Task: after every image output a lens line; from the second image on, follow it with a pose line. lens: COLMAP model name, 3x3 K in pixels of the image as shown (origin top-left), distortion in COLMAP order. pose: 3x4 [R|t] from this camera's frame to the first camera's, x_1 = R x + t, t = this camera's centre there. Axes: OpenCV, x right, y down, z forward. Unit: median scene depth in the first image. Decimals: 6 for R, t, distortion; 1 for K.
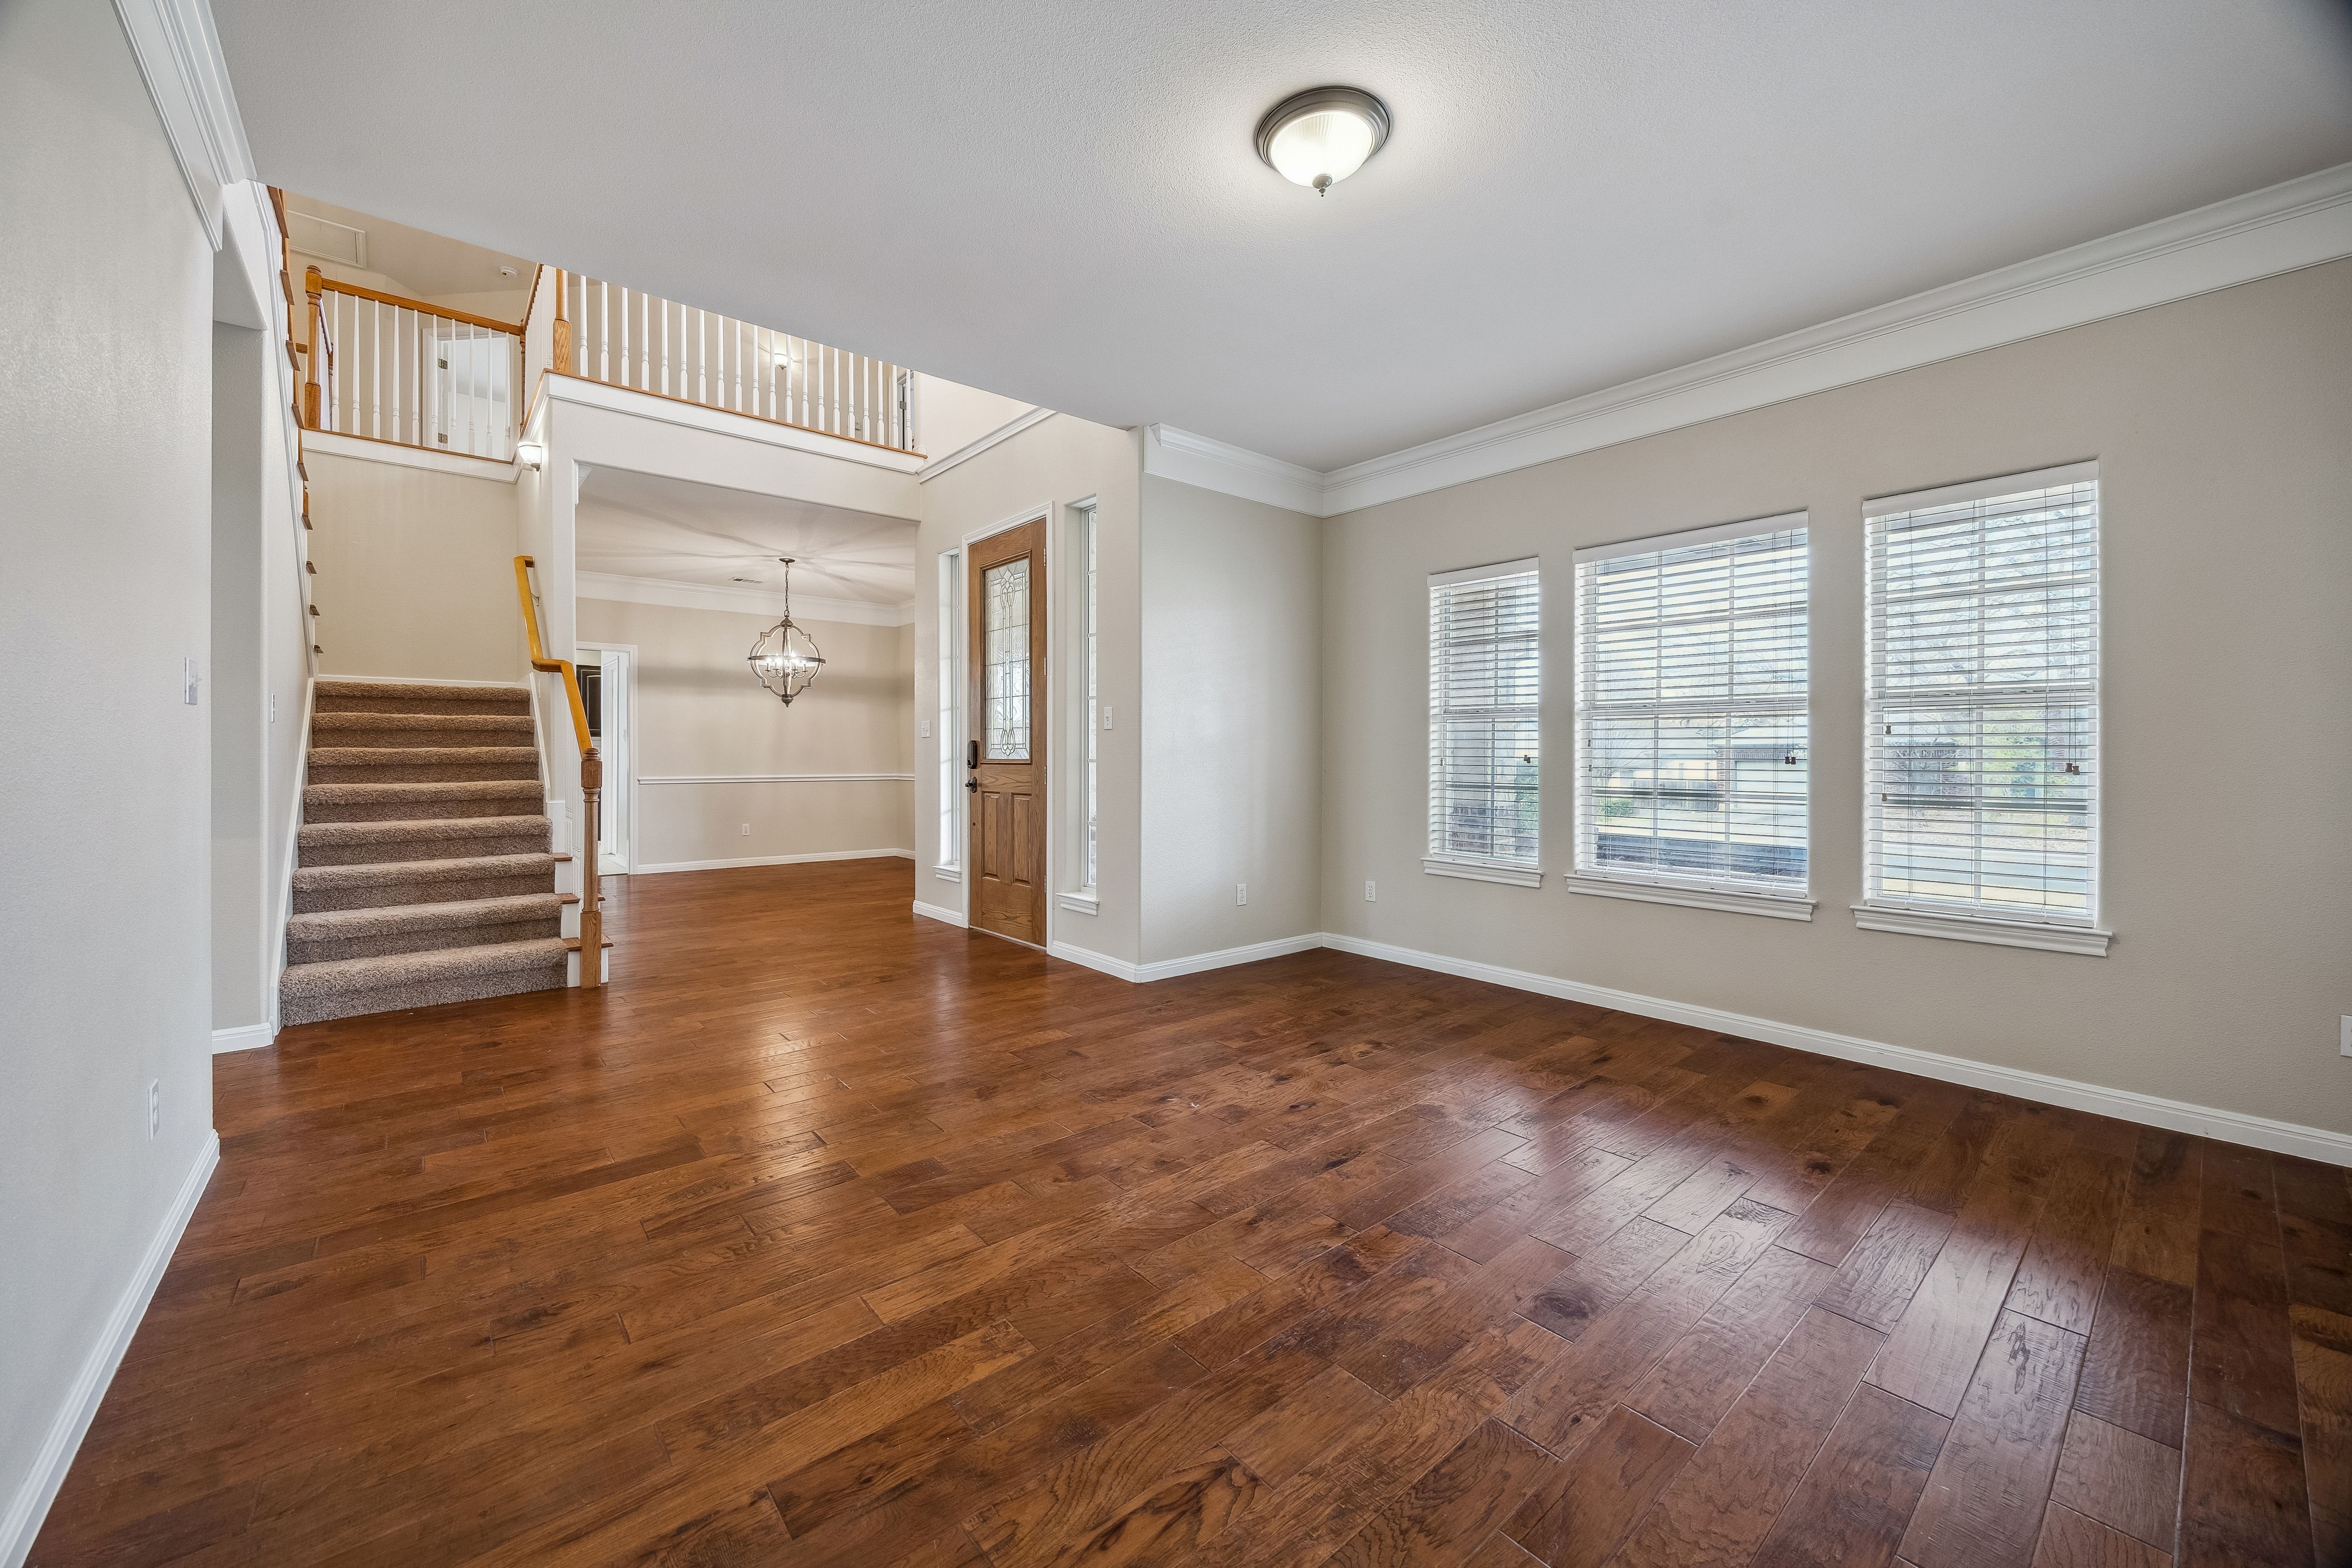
lens RADIAL K [[906.2, 0, 1169.7], [0, 906.2, 769.5], [0, 0, 1]] dist [-0.006439, 0.000593]
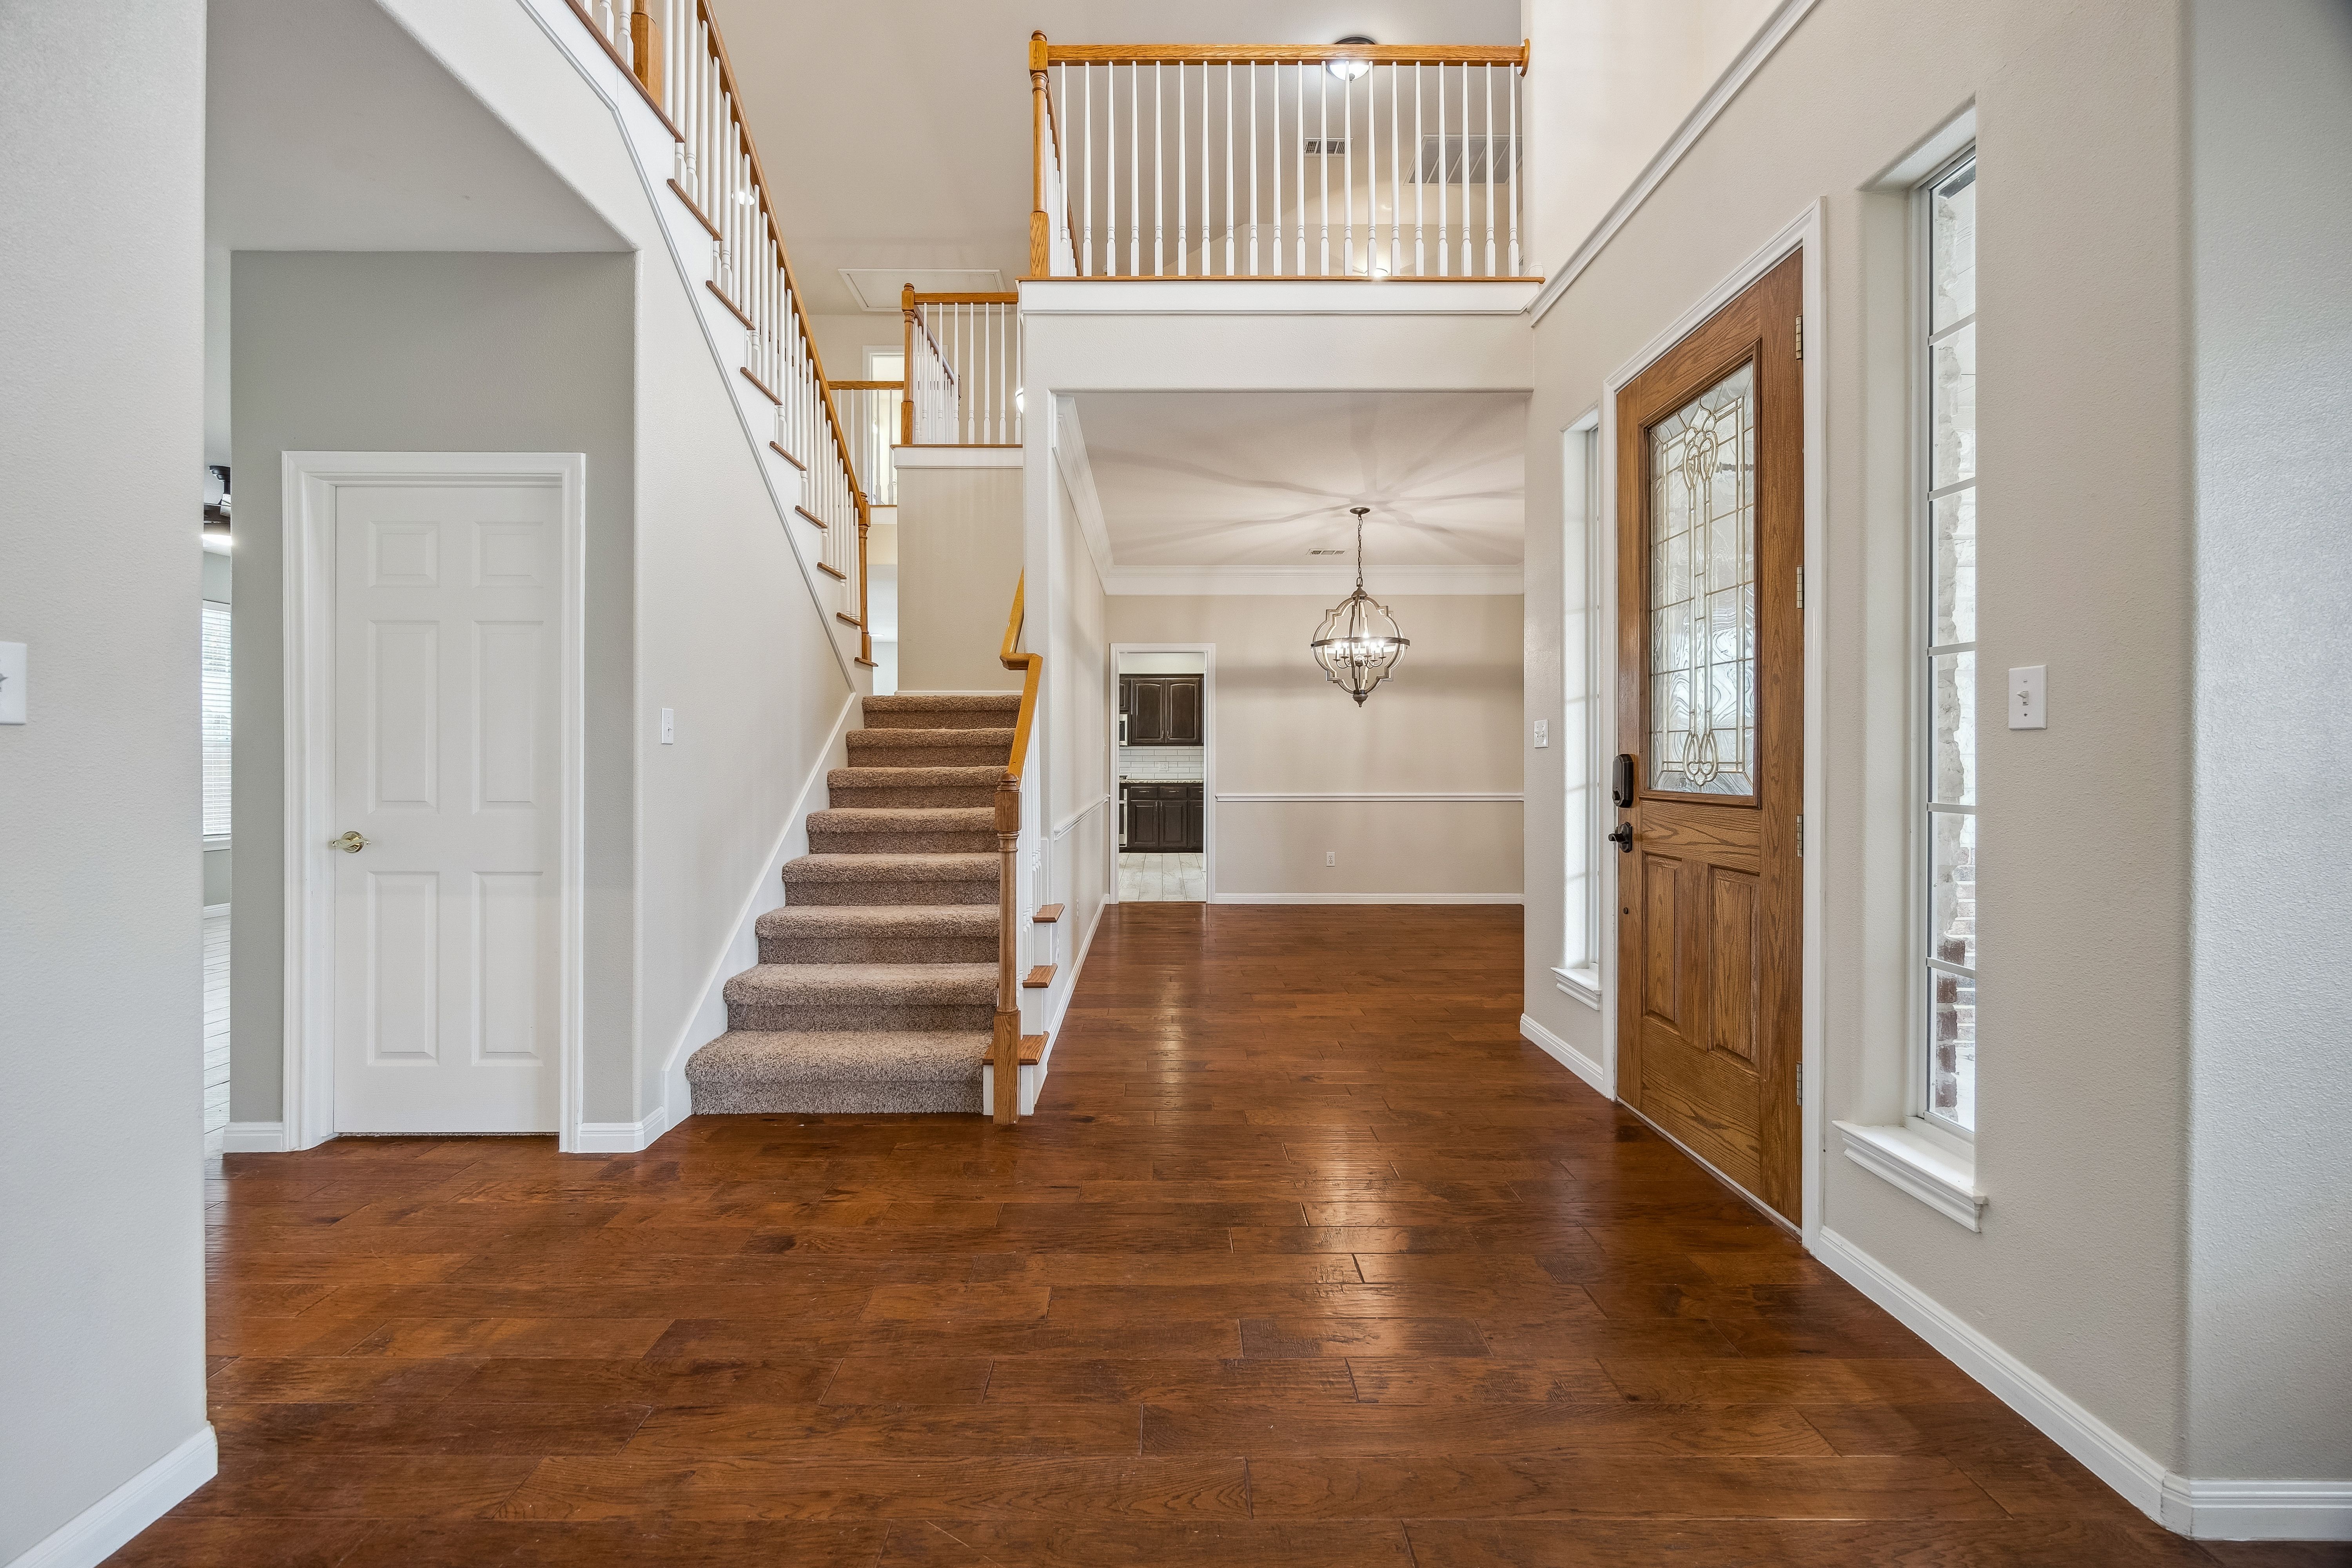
lens RADIAL K [[906.2, 0, 1168.3], [0, 906.2, 760.3], [0, 0, 1]] dist [-0.006439, 0.000593]
pose [[0.766007, -0.000006, -0.642832, -0.084160], [-0.008599, 0.999910, -0.010257, -0.021442], [0.642775, 0.013385, 0.765938, 0.435770]]
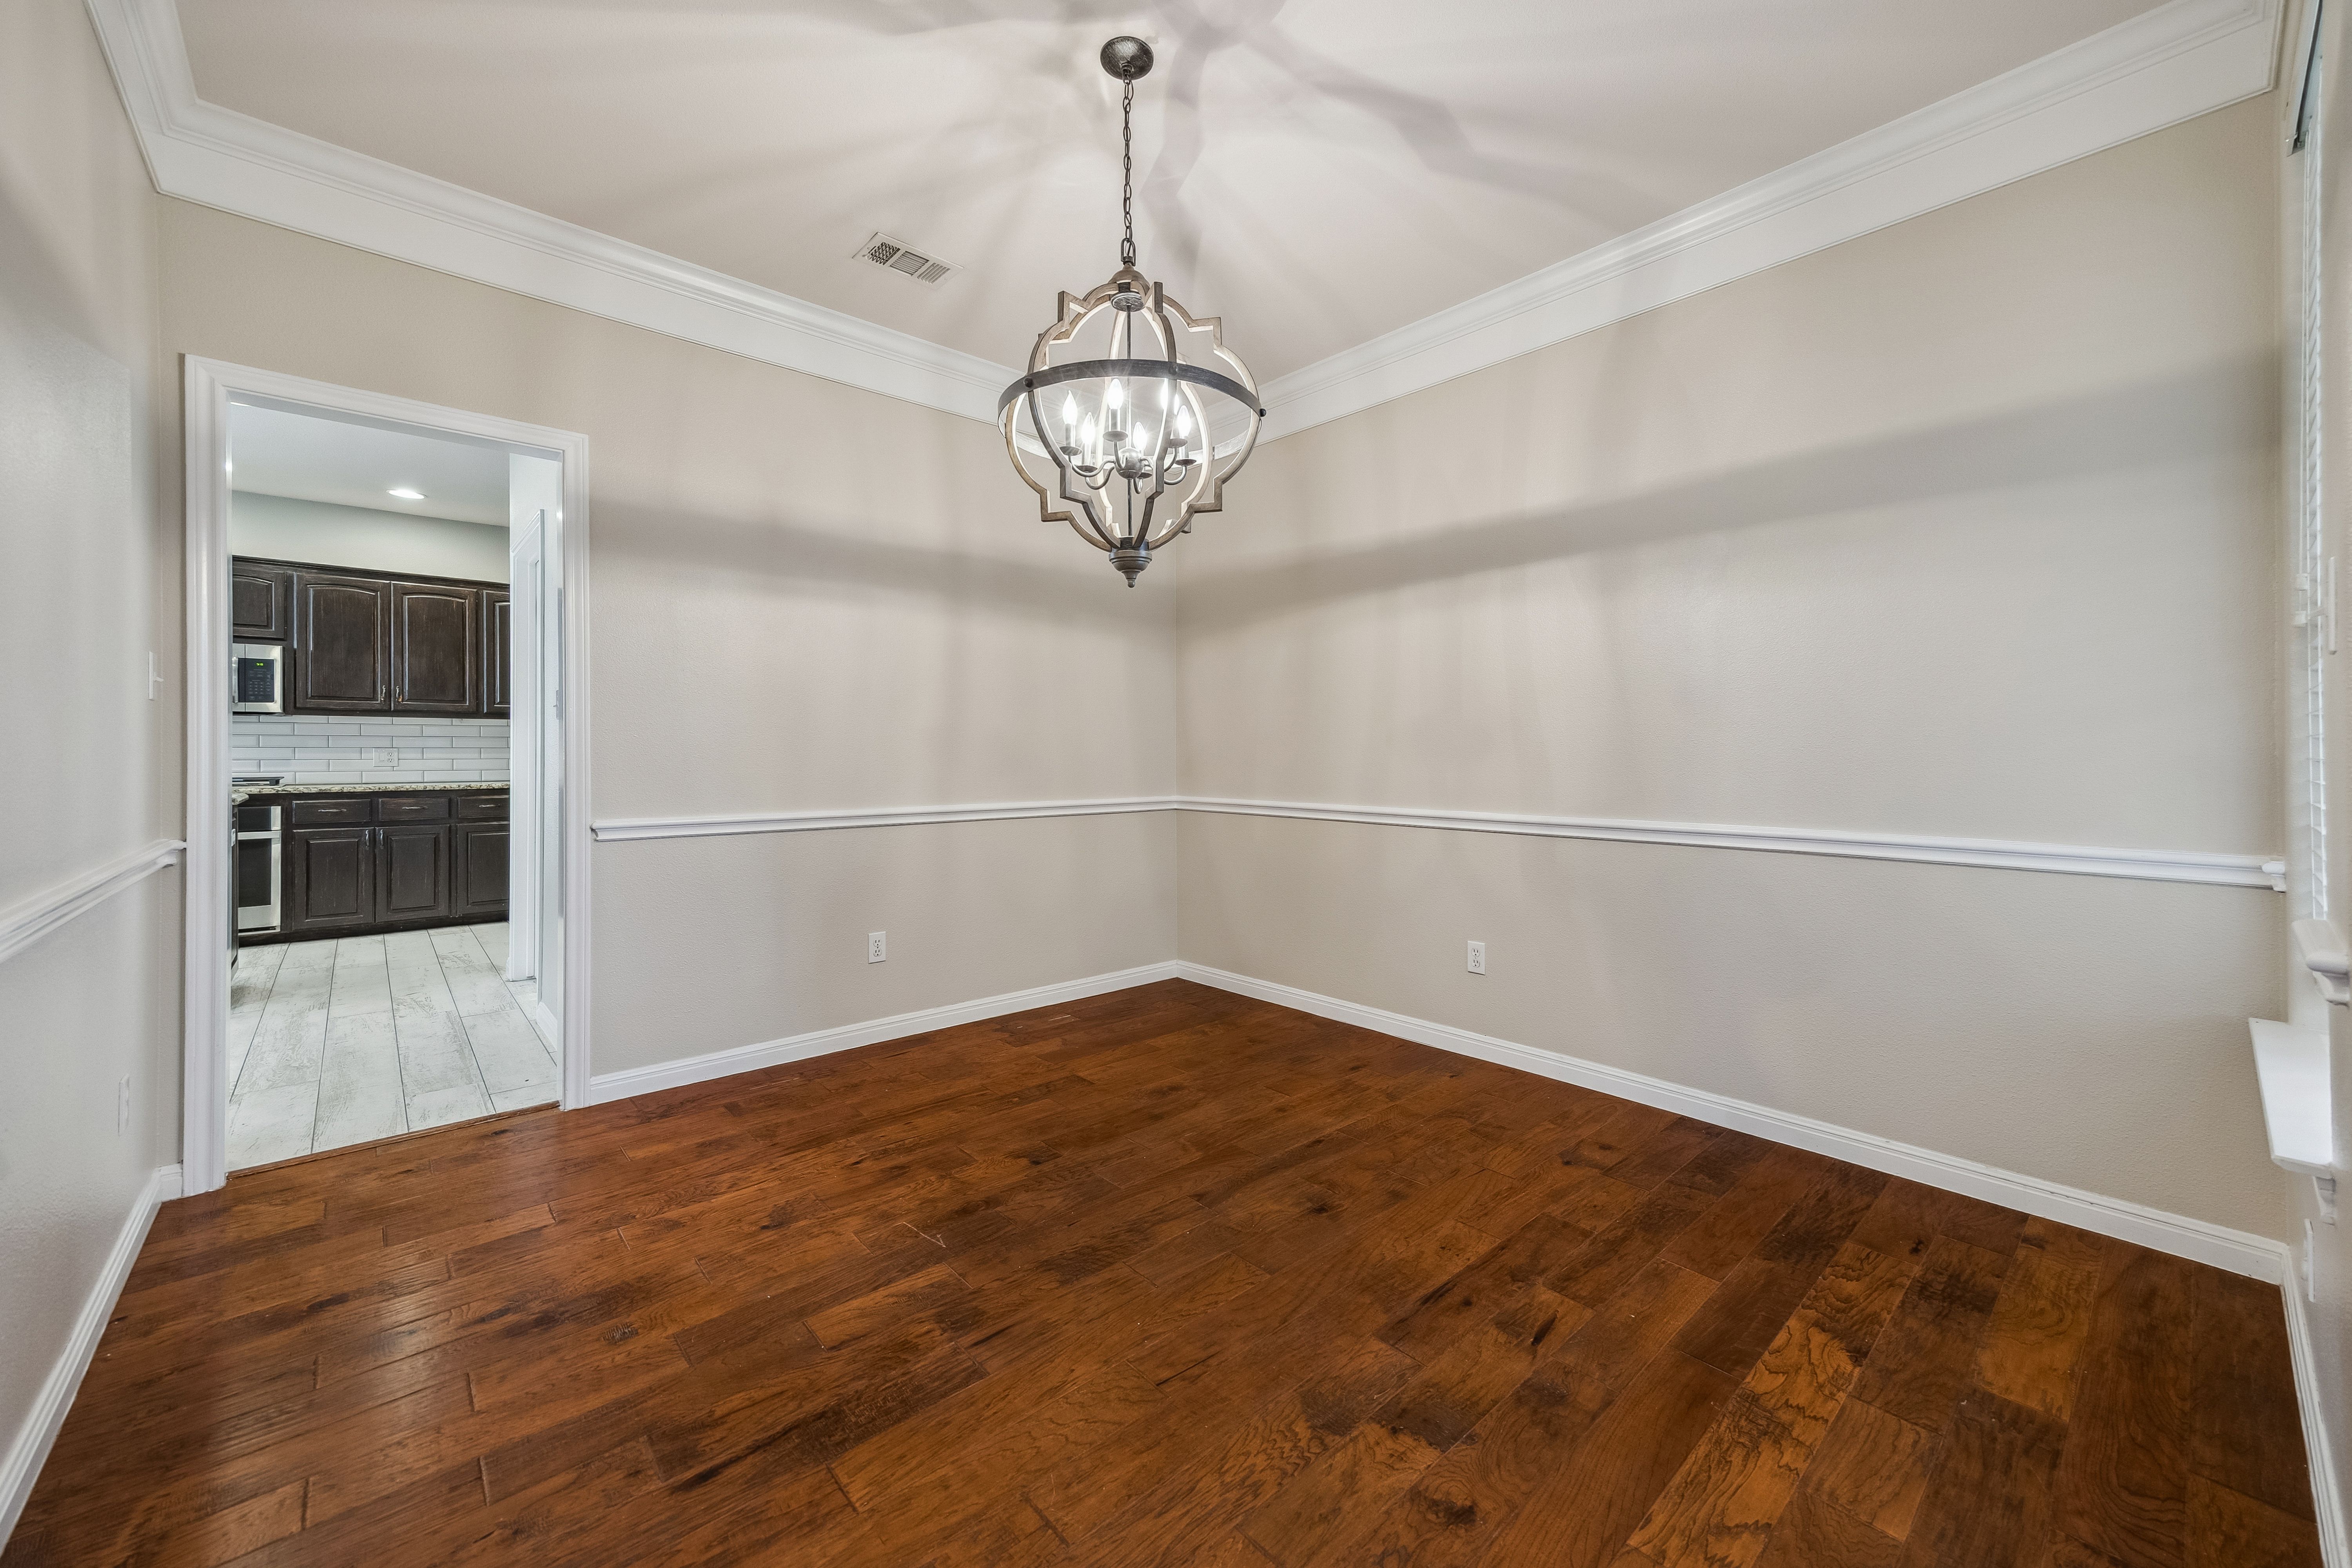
lens RADIAL K [[906.2, 0, 1188.0], [0, 906.2, 767.9], [0, 0, 1]] dist [-0.006439, 0.000593]
pose [[0.999347, 0.004198, 0.035897, -0.551805], [-0.004093, 0.999987, -0.002984, -0.015882], [-0.035909, 0.002835, 0.999351, 0.962318]]
